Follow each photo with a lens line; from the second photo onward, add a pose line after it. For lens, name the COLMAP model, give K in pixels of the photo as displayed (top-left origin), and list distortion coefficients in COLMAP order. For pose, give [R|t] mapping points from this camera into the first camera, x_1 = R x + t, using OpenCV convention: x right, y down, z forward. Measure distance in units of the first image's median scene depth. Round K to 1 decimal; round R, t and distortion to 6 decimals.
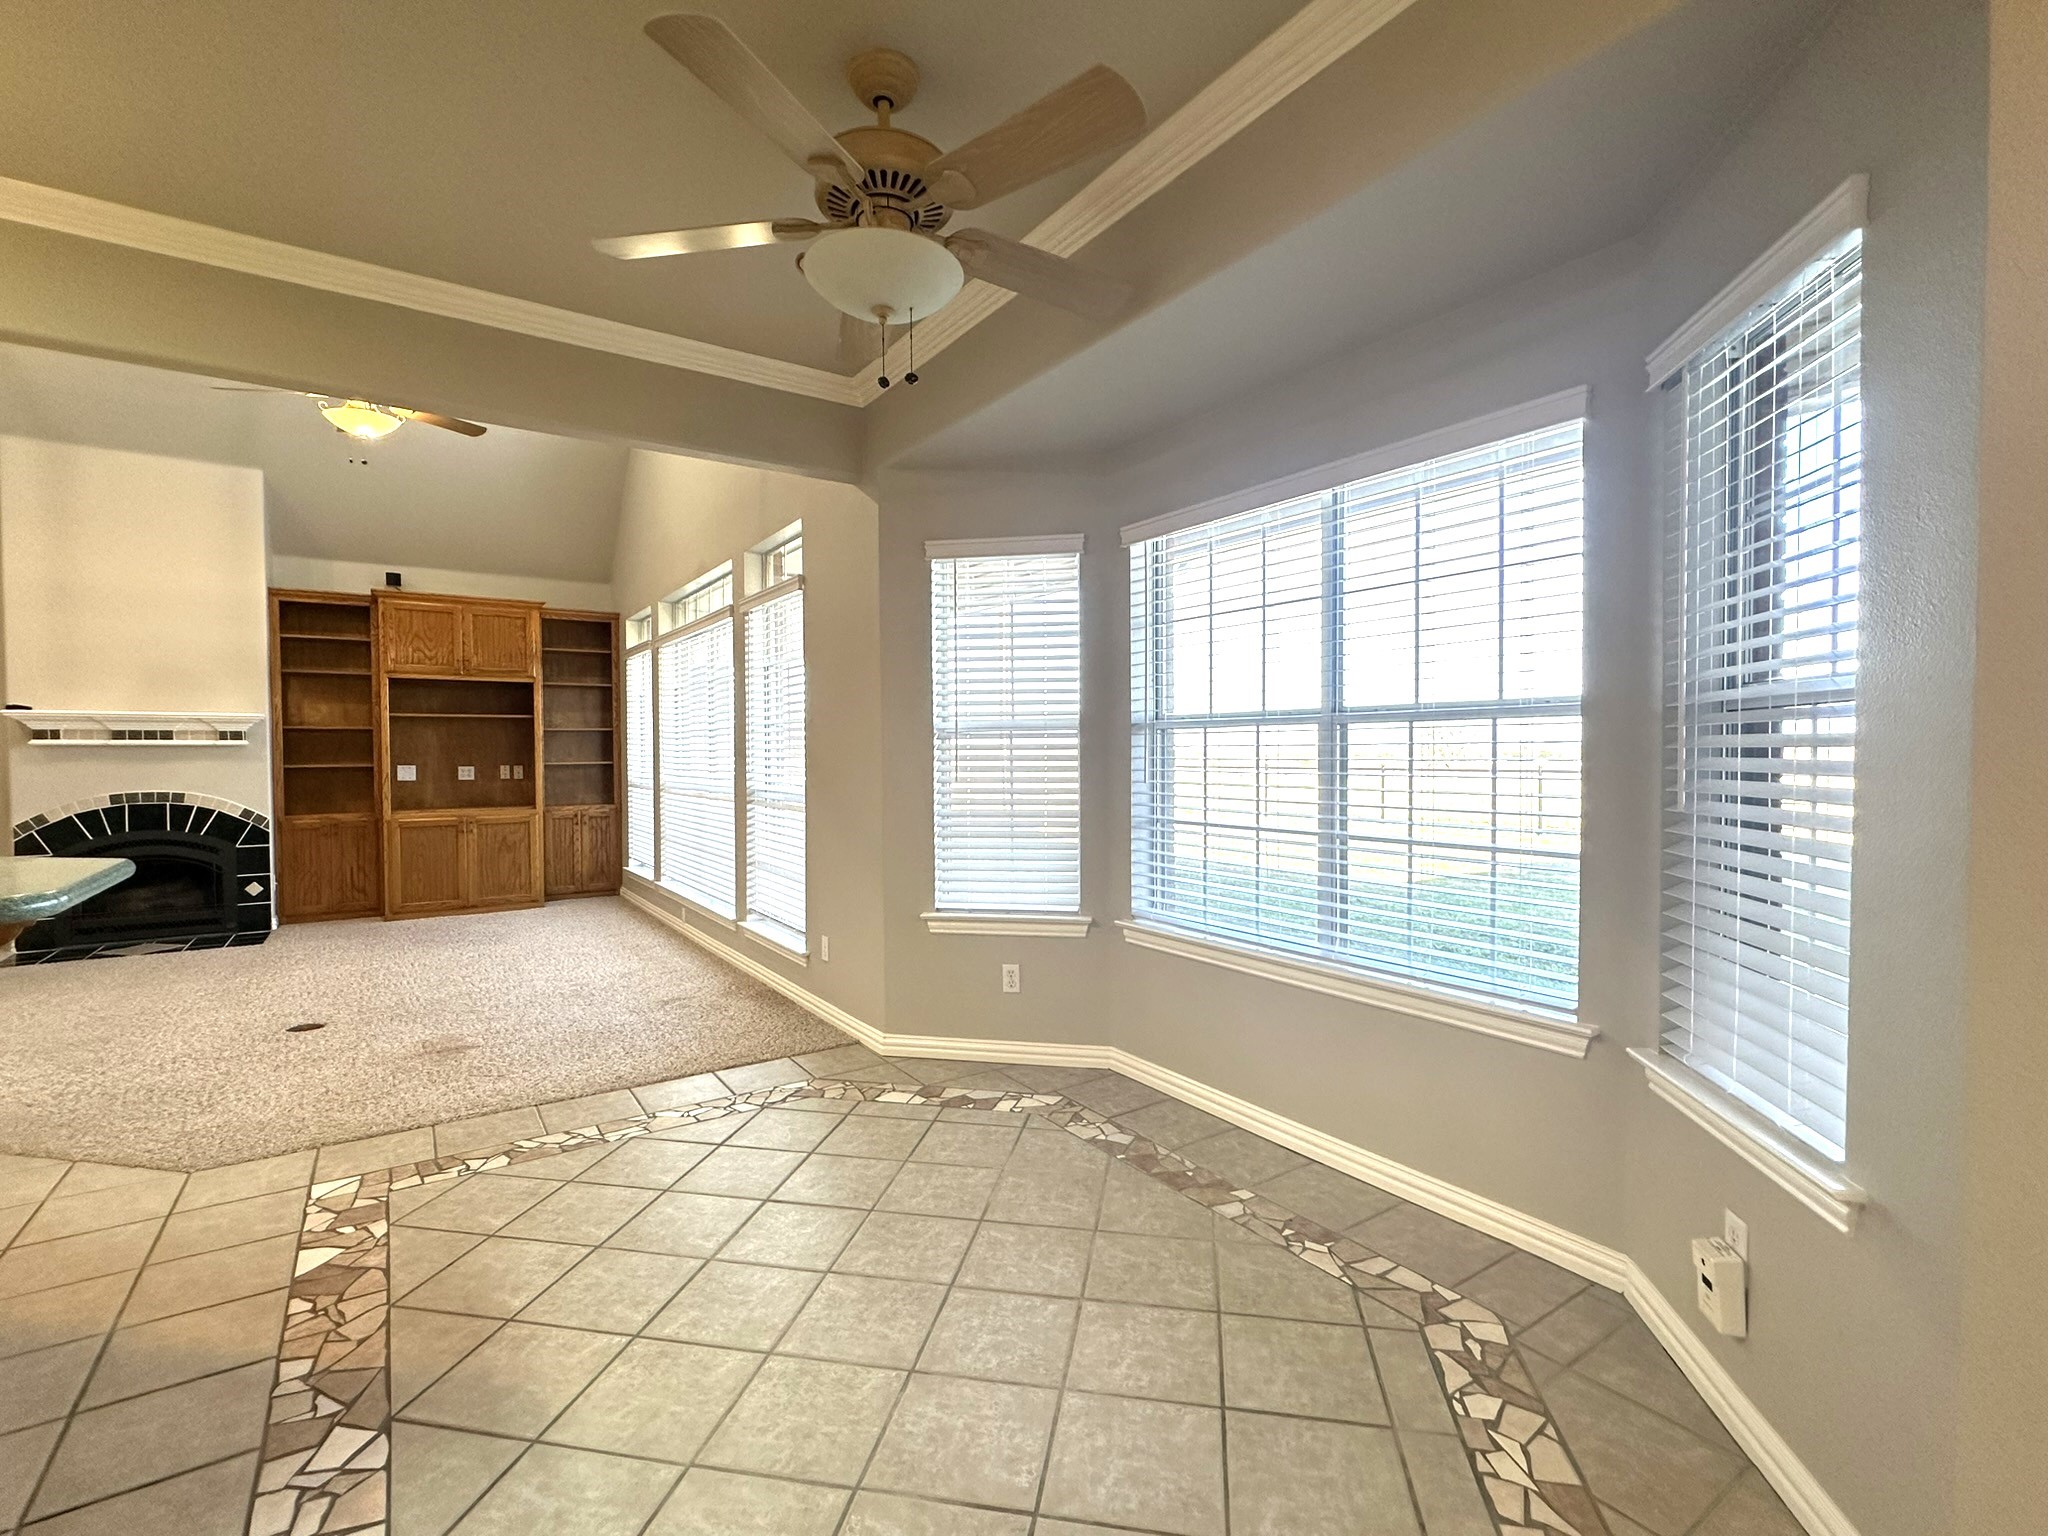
lens RADIAL K [[935.9, 0, 1023.2], [0, 935.9, 769.5], [0, 0, 1]] dist [-0.002288, -0.000891]
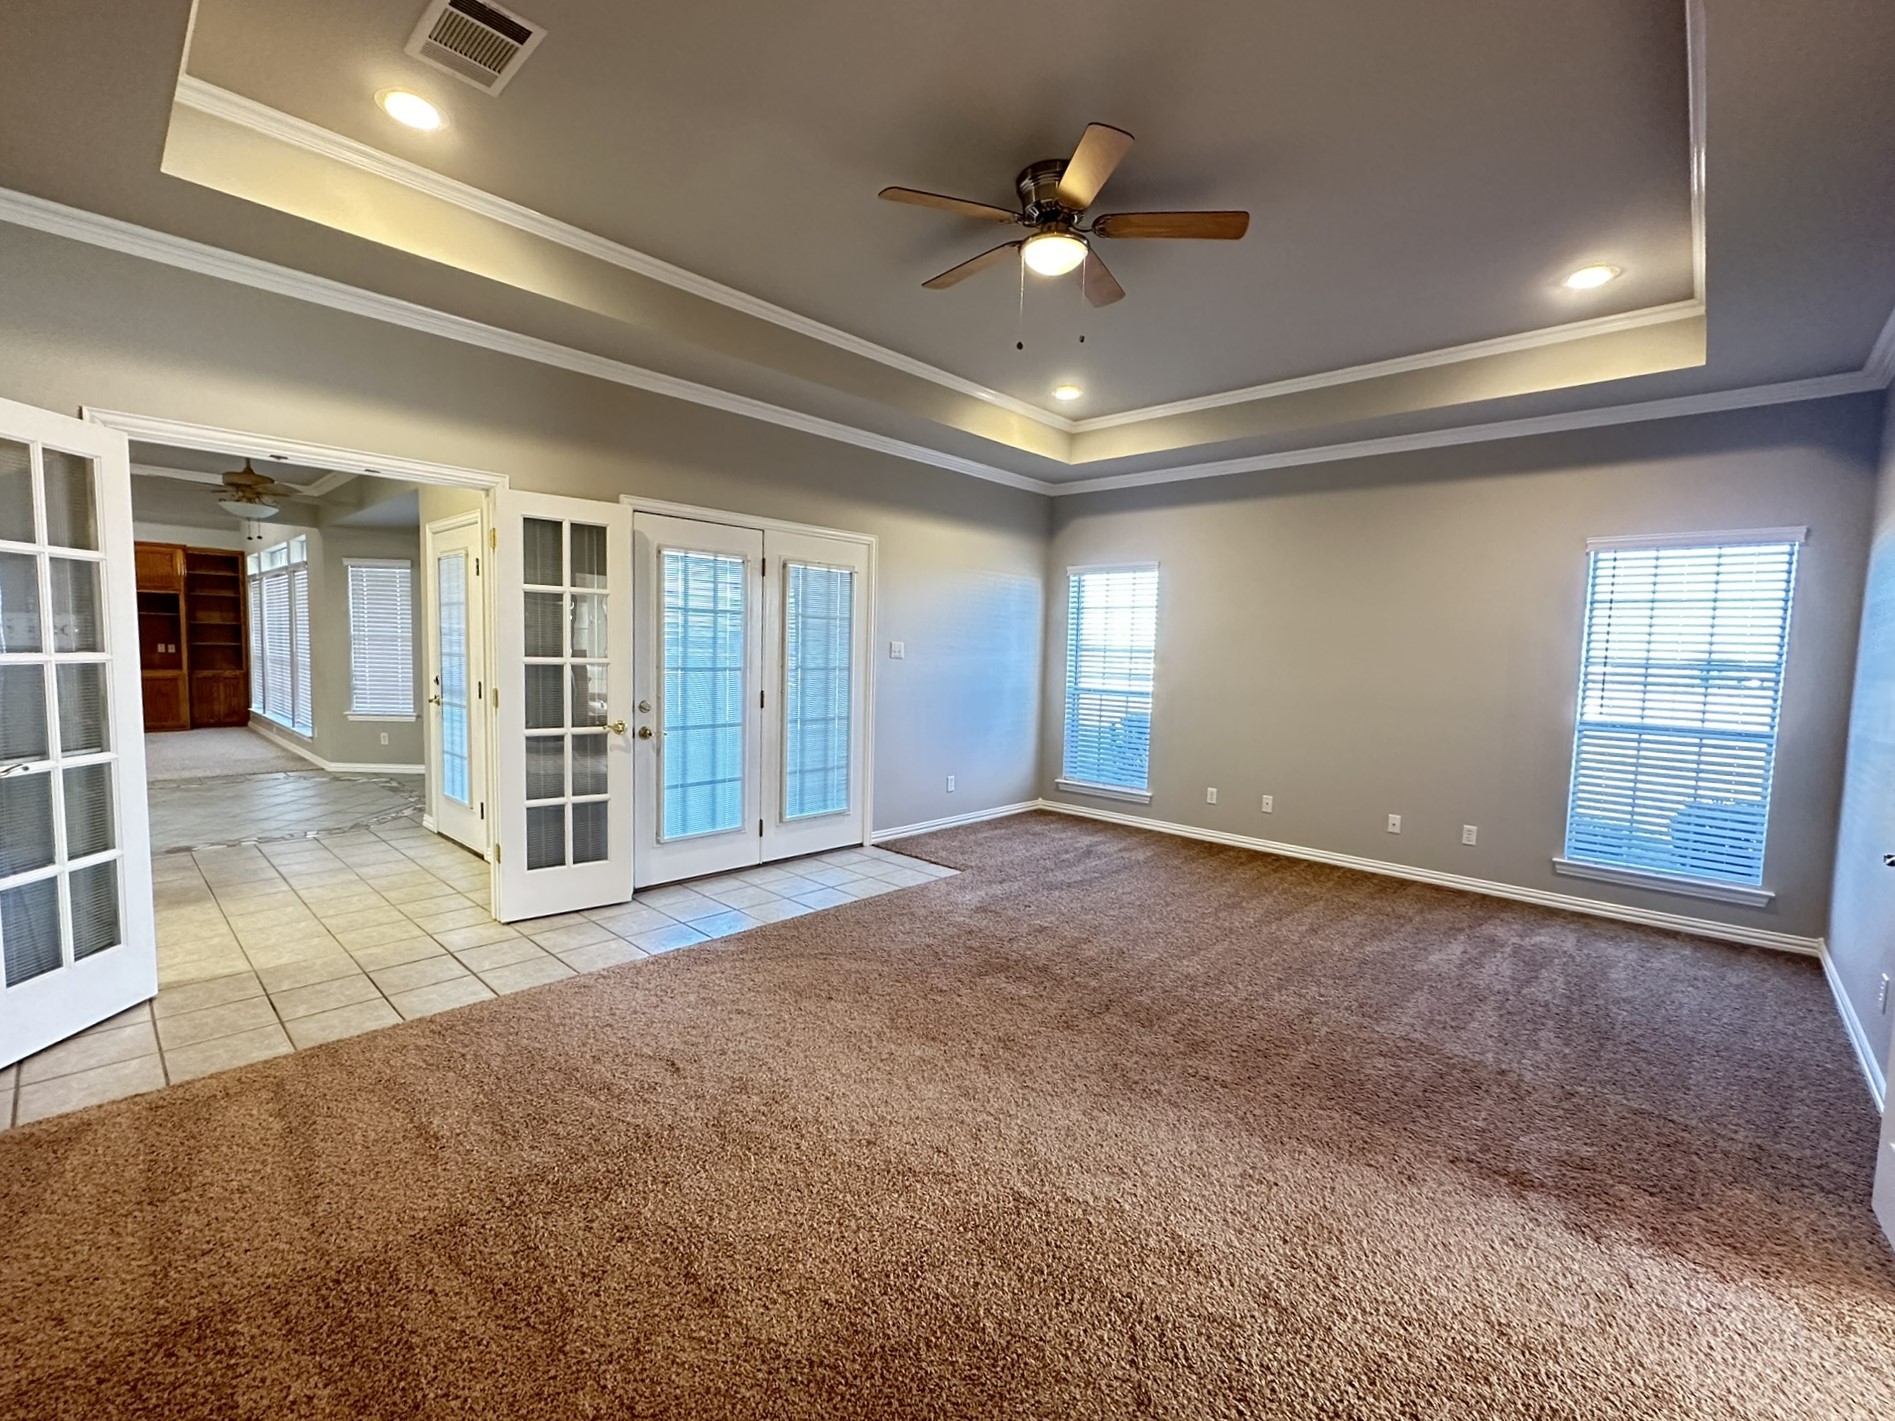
lens RADIAL K [[819.5, 0, 960.8], [0, 819.5, 705.9], [0, 0, 1]] dist [-0.000790, -0.000873]
pose [[0.973029, 0.010415, 0.230447, 0.862836], [-0.023724, 0.998201, 0.055061, -0.016364], [-0.229459, -0.059043, 0.971526, -1.286635]]
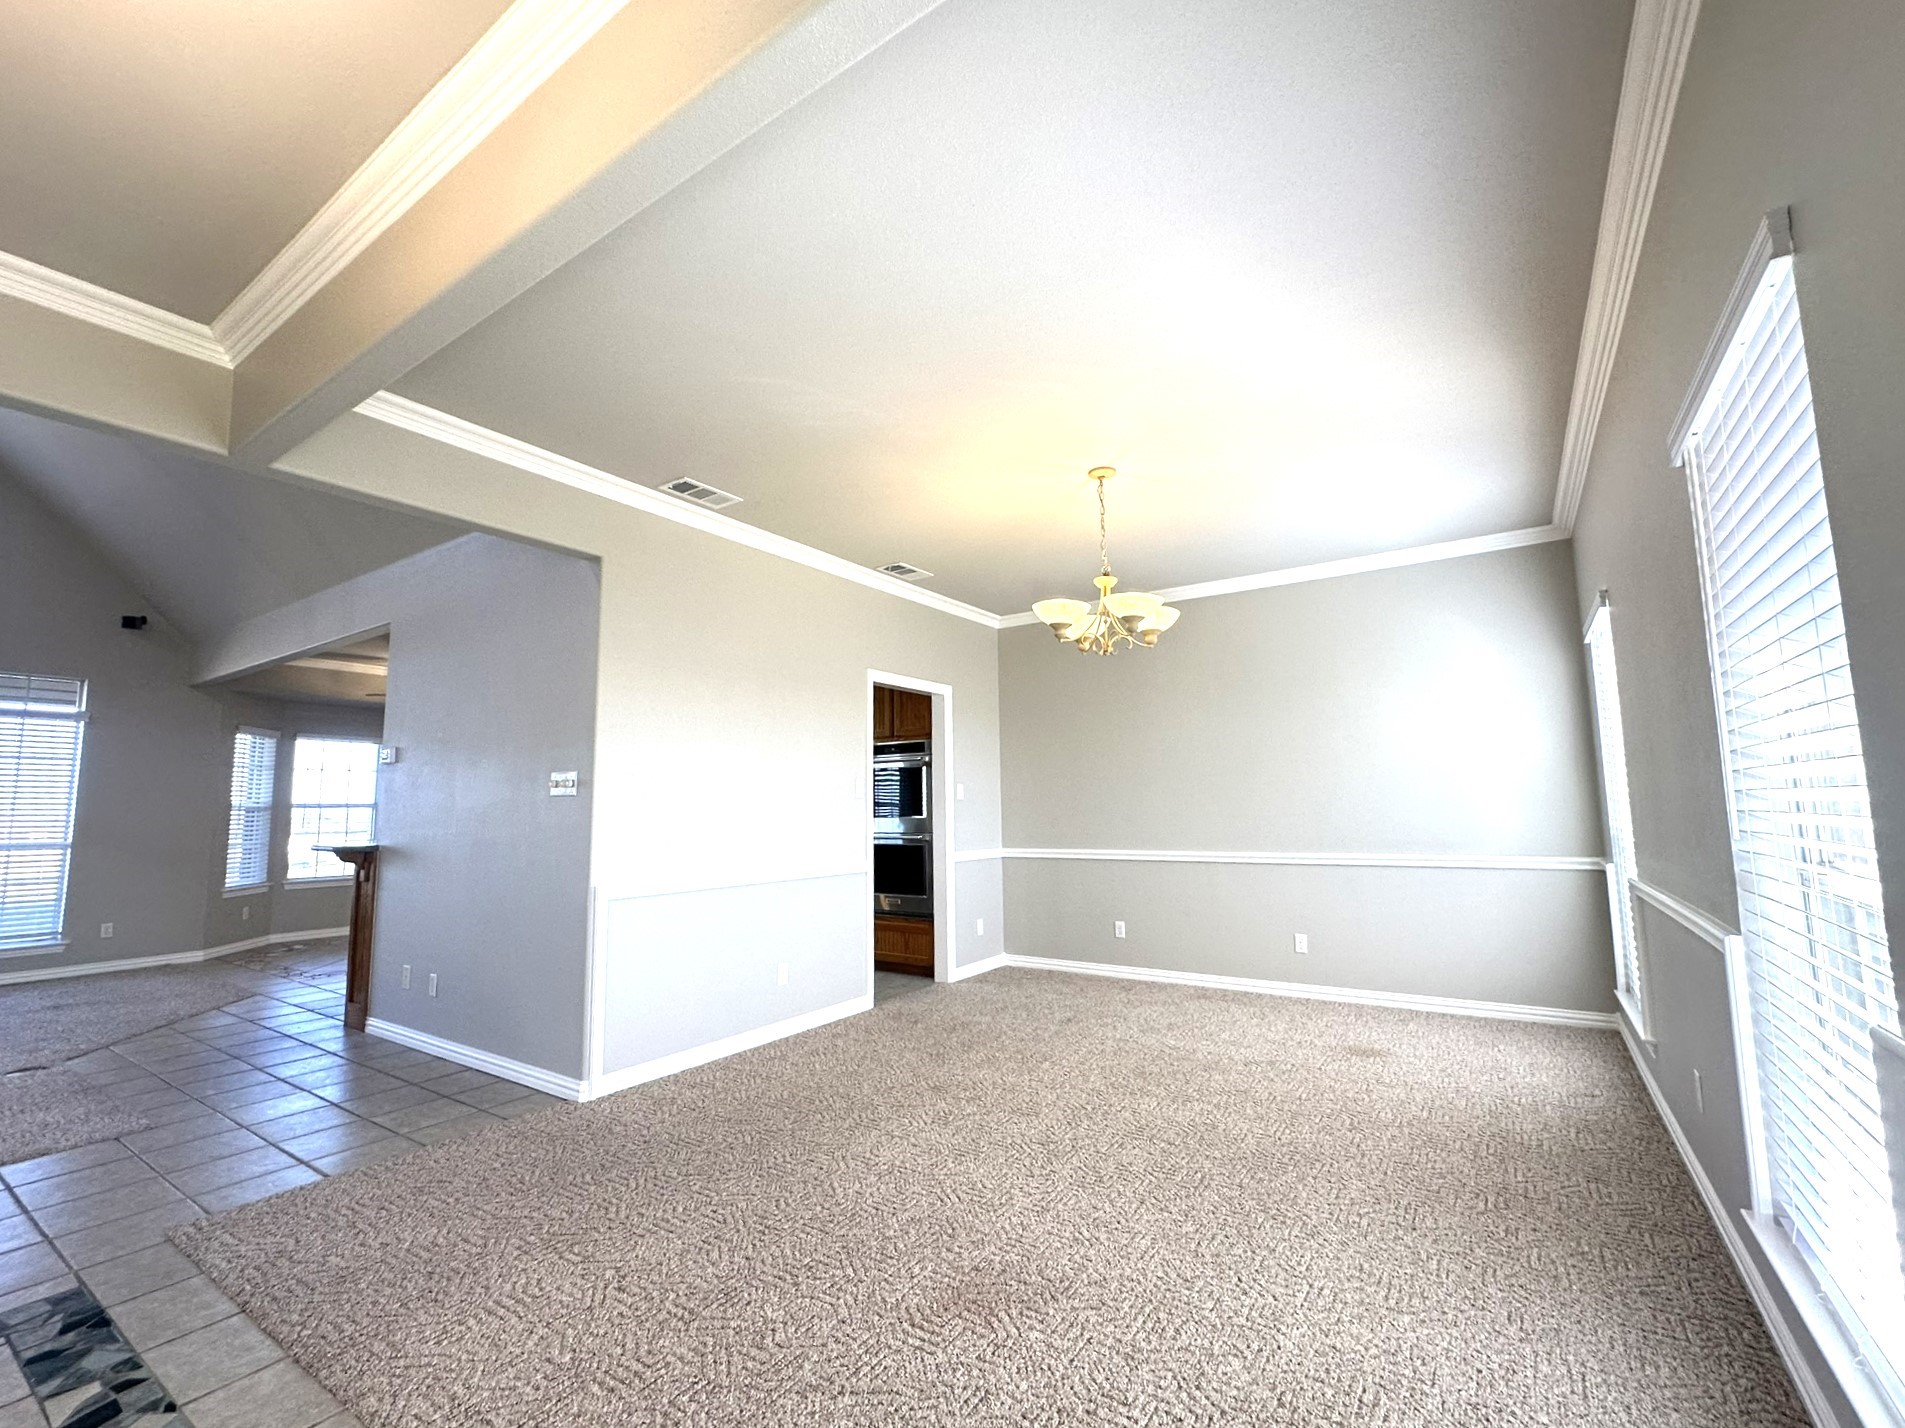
lens RADIAL K [[823.8, 0, 943.4], [0, 823.8, 721.5], [0, 0, 1]] dist [-0.000790, -0.000873]
pose [[-0.359741, 0.113100, 0.926172, -2.331652], [0.030711, 0.993524, -0.109396, 0.020705], [-0.932547, -0.010911, -0.360885, 0.102194]]
